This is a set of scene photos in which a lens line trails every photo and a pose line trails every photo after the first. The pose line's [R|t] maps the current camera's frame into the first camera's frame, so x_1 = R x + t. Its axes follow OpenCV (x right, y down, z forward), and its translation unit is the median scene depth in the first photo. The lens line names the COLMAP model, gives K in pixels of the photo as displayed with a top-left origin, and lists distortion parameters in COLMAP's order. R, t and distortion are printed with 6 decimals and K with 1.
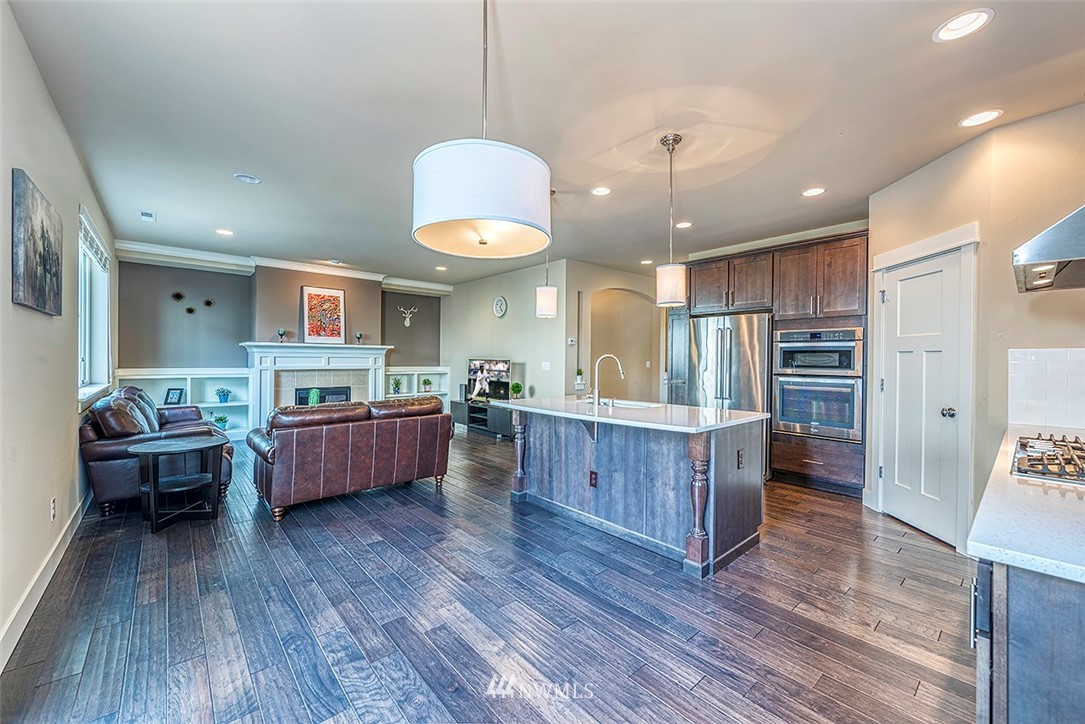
lens RADIAL K [[427.0, 0, 539.2], [0, 427.0, 358.8], [0, 0, 1]] dist [-0.001238, -0.000373]
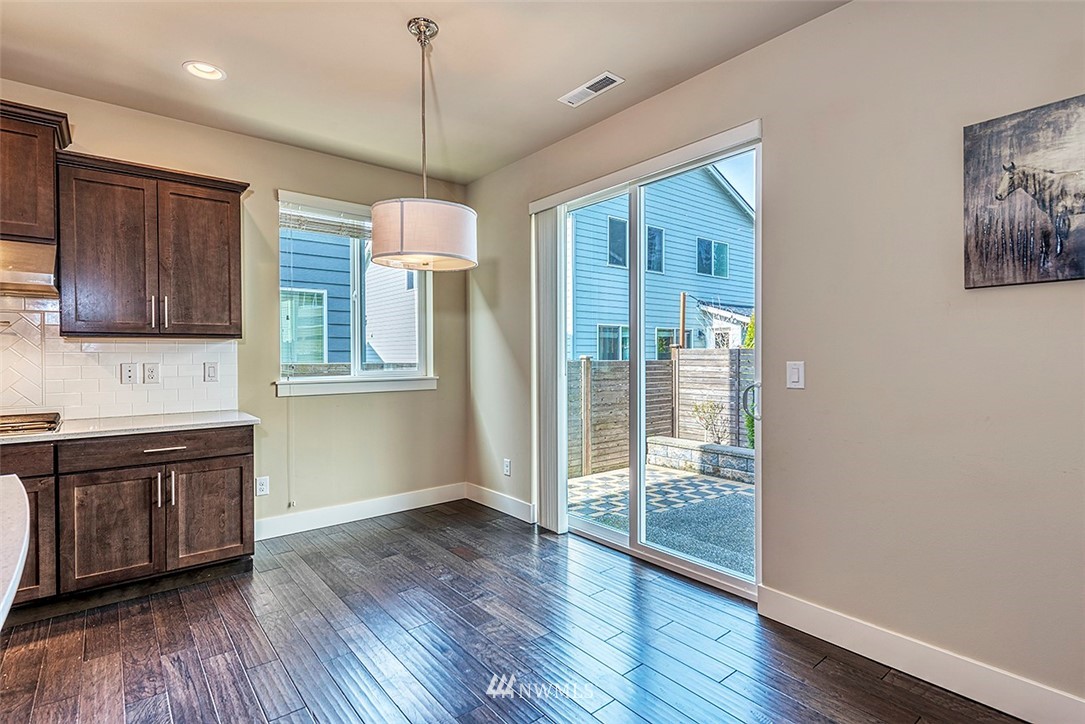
lens RADIAL K [[520.9, 0, 543.7], [0, 520.9, 359.9], [0, 0, 1]] dist [0.000331, -0.000914]
pose [[-0.999812, -0.003539, 0.019058, -0.195968], [-0.003384, 0.999961, 0.008166, 0.003316], [-0.019086, 0.008100, -0.999785, 0.960679]]
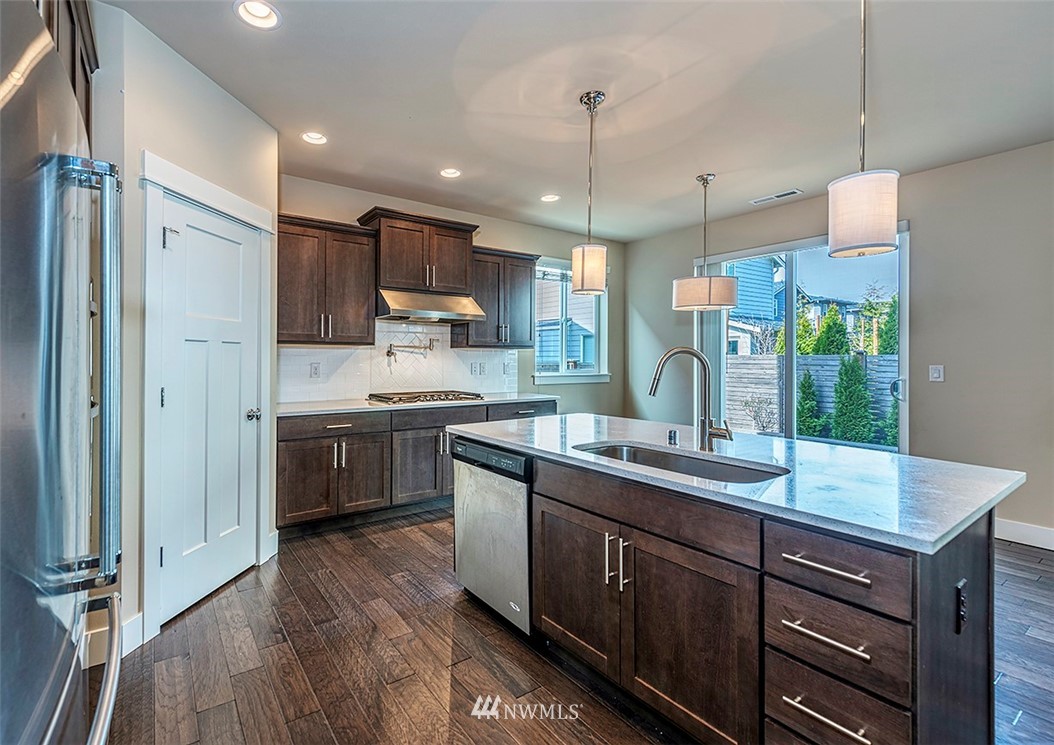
lens RADIAL K [[469.0, 0, 468.3], [0, 469.0, 355.9], [0, 0, 1]] dist [0.014328, 0.000198]
pose [[-0.991036, -0.008400, 0.133329, 0.295761], [-0.009391, 0.999933, -0.006807, 0.007296], [-0.133263, -0.007998, -0.991048, 1.382883]]
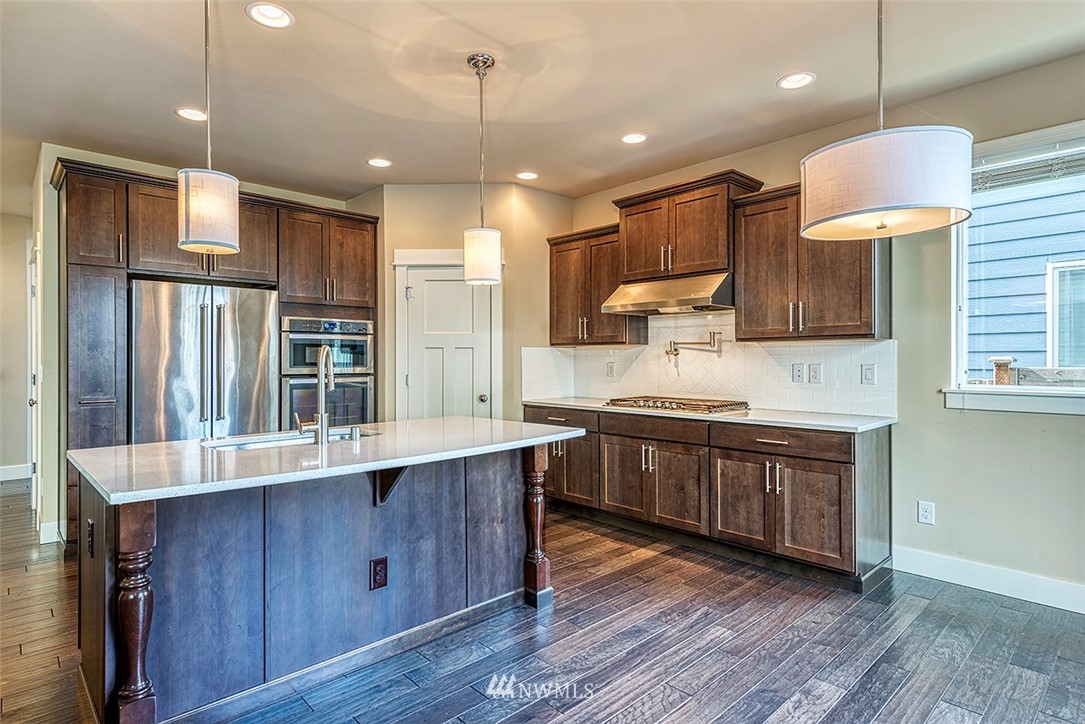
lens RADIAL K [[571.8, 0, 541.1], [0, 571.8, 359.3], [0, 0, 1]] dist [0.005509, -0.000047]
pose [[-0.044421, -0.007738, 0.998983, -0.496968], [0.001927, 0.999967, 0.007832, 0.001179], [-0.999011, 0.002273, -0.044405, 0.664703]]
